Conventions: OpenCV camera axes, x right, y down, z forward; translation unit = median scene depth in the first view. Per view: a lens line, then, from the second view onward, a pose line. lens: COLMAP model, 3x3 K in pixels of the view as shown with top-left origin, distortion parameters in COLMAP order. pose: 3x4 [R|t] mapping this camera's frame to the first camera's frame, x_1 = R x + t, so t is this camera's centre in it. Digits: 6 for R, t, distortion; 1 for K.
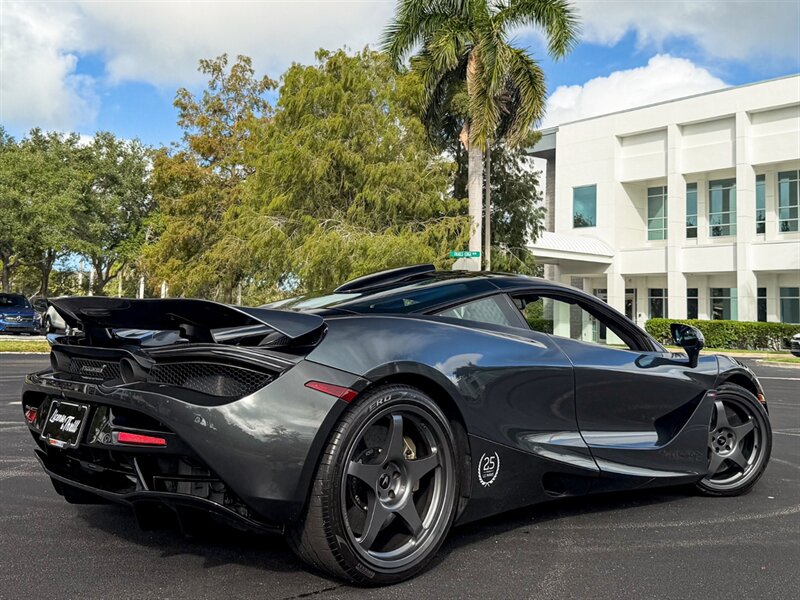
lens RADIAL K [[914.1, 0, 389.9], [0, 914.1, 226.3], [0, 0, 1]] dist [0.181999, -0.417828]
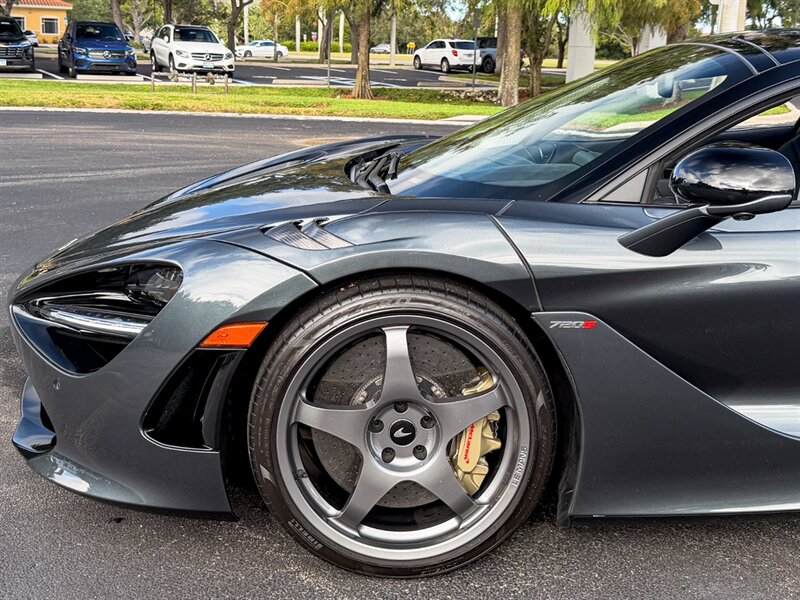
lens RADIAL K [[914.1, 0, 389.9], [0, 914.1, 226.3], [0, 0, 1]] dist [0.181999, -0.417828]
pose [[0.982057, 0.035452, -0.185224, -0.012260], [0.018923, 0.958690, 0.283824, 0.019767], [0.187634, -0.282237, 0.940817, 0.263073]]
